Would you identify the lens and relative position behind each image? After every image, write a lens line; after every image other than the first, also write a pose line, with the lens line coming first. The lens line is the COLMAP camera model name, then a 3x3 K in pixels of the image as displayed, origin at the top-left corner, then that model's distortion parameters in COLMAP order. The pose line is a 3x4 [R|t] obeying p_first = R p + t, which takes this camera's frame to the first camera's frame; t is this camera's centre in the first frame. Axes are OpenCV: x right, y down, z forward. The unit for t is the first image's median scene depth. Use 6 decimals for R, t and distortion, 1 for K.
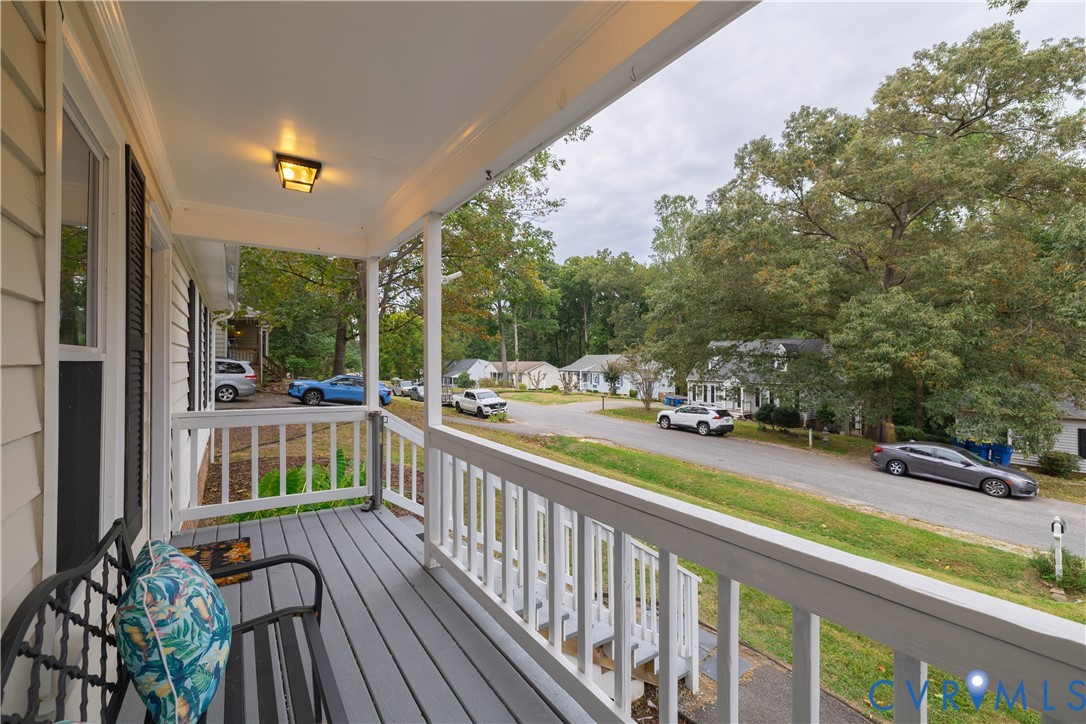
lens RADIAL K [[455.6, 0, 543.5], [0, 455.6, 356.9], [0, 0, 1]] dist [0.003237, -0.001641]
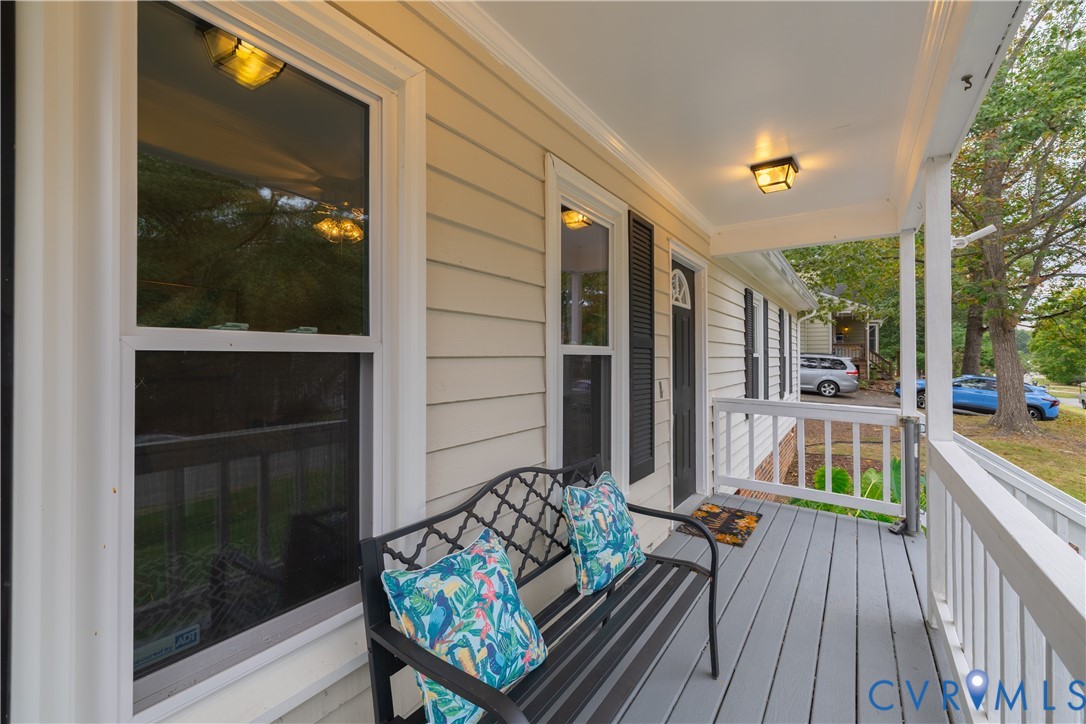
lens RADIAL K [[455.6, 0, 543.1], [0, 455.6, 357.8], [0, 0, 1]] dist [0.003237, -0.001641]
pose [[0.356222, 0.001329, -0.934401, 0.202674], [0.007415, 0.999963, 0.004250, 0.005034], [0.934372, -0.008442, 0.356199, 0.108560]]
